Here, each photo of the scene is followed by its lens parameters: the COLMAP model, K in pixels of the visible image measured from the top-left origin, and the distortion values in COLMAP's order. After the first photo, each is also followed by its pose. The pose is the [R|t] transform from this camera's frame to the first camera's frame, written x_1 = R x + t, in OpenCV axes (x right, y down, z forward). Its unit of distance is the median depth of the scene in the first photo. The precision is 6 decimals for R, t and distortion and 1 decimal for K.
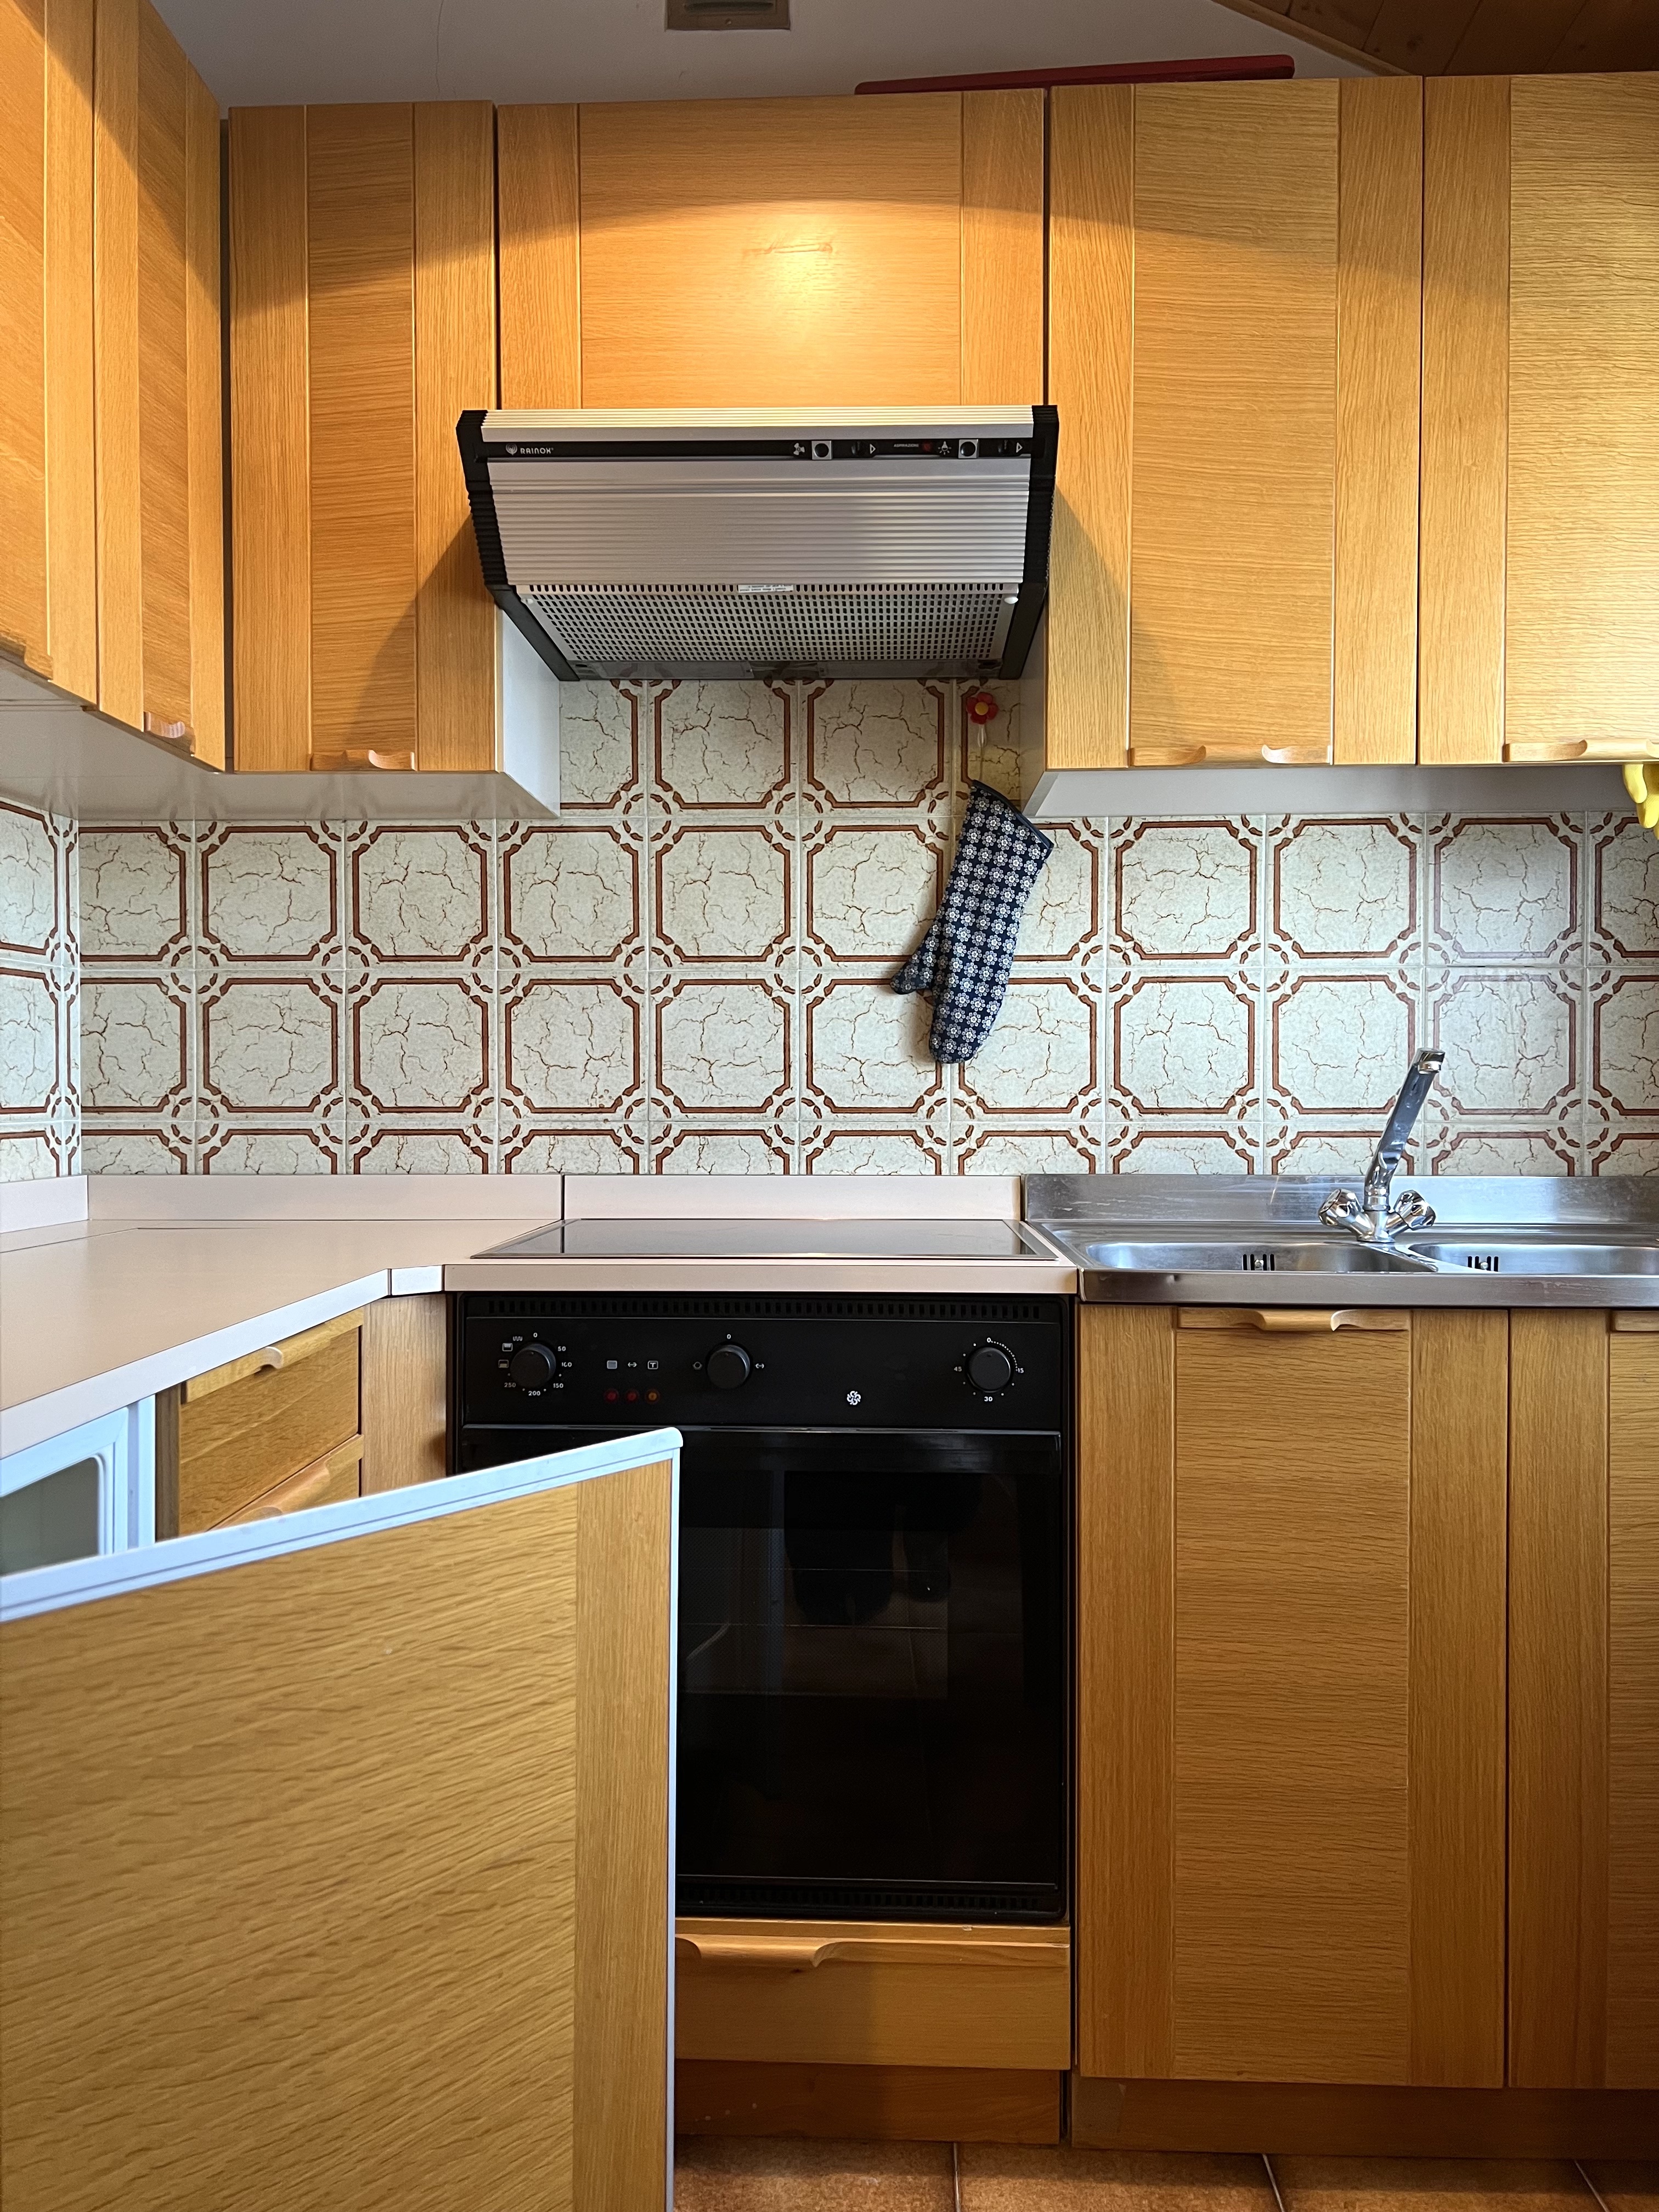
lens RADIAL K [[1669.2, 0, 823.1], [0, 1669.2, 1113.0], [0, 0, 1]] dist [0.032224, -0.020375]
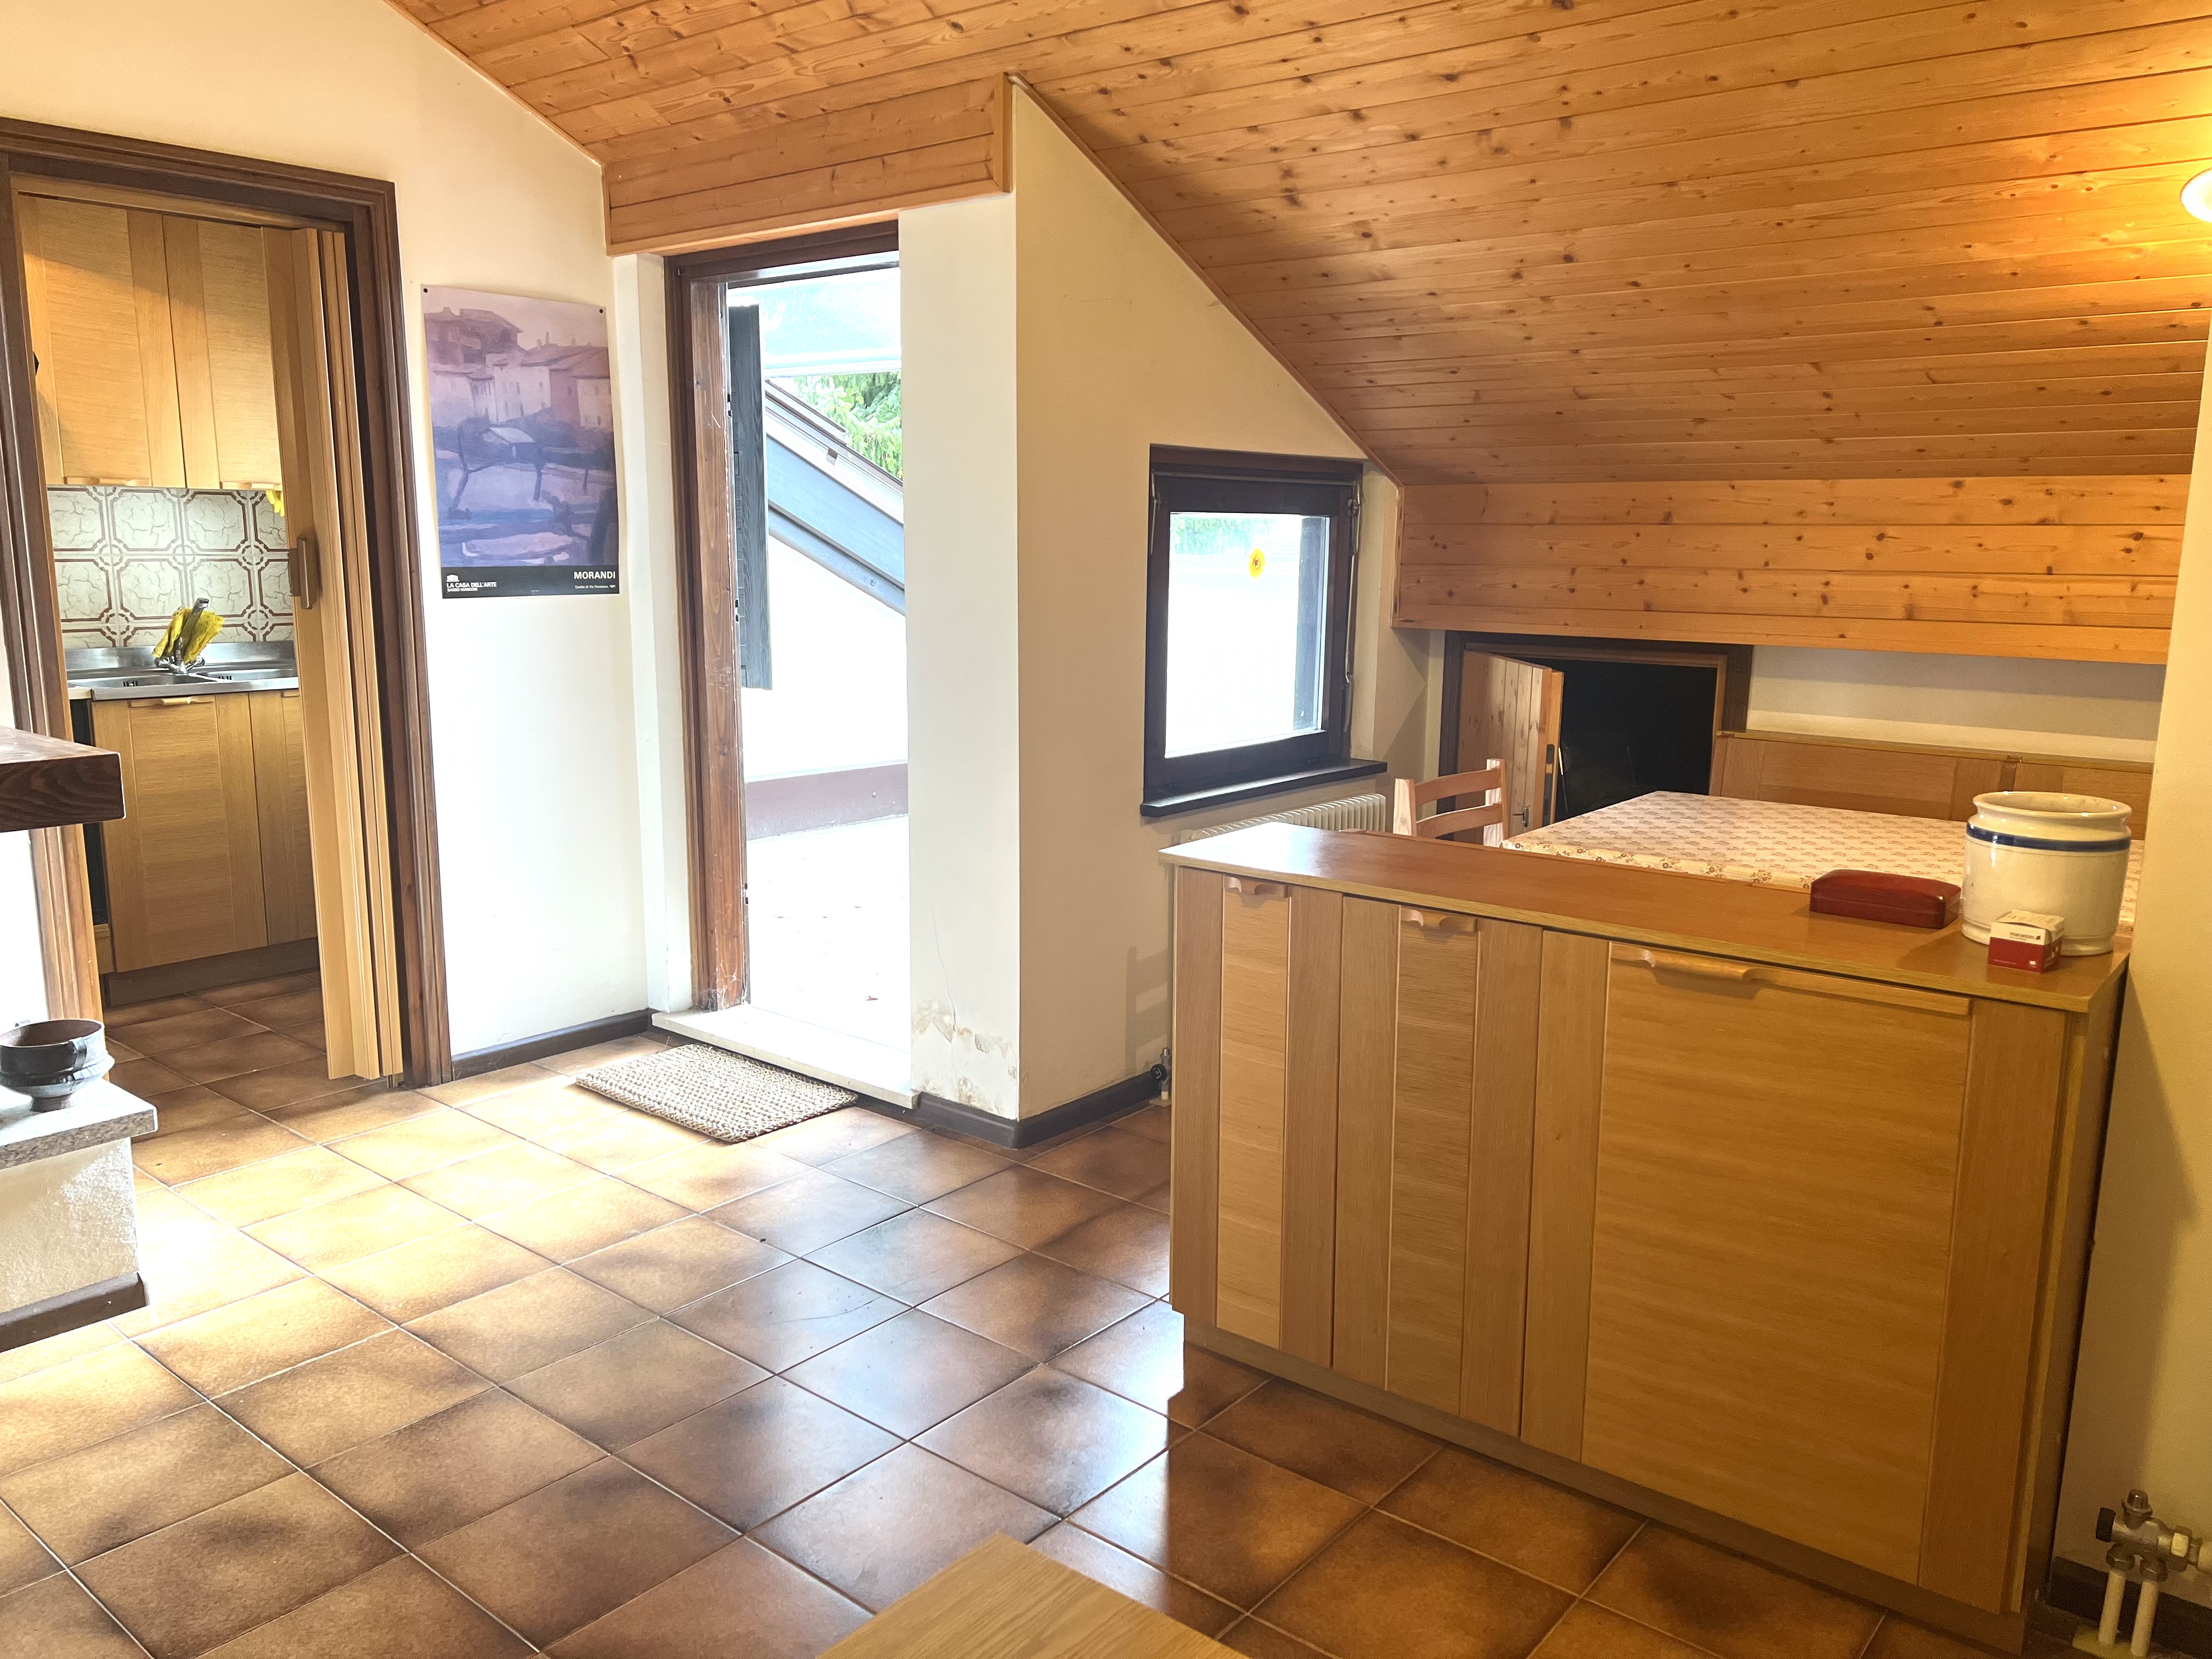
lens RADIAL K [[1669.2, 0, 1100.2], [0, 1669.2, 836.4], [0, 0, 1]] dist [0.032224, -0.020375]
pose [[0.601684, -0.140309, 0.786314, -0.930679], [-0.003203, 0.984018, 0.178038, -0.145910], [-0.798728, -0.109642, 0.591618, -1.752509]]
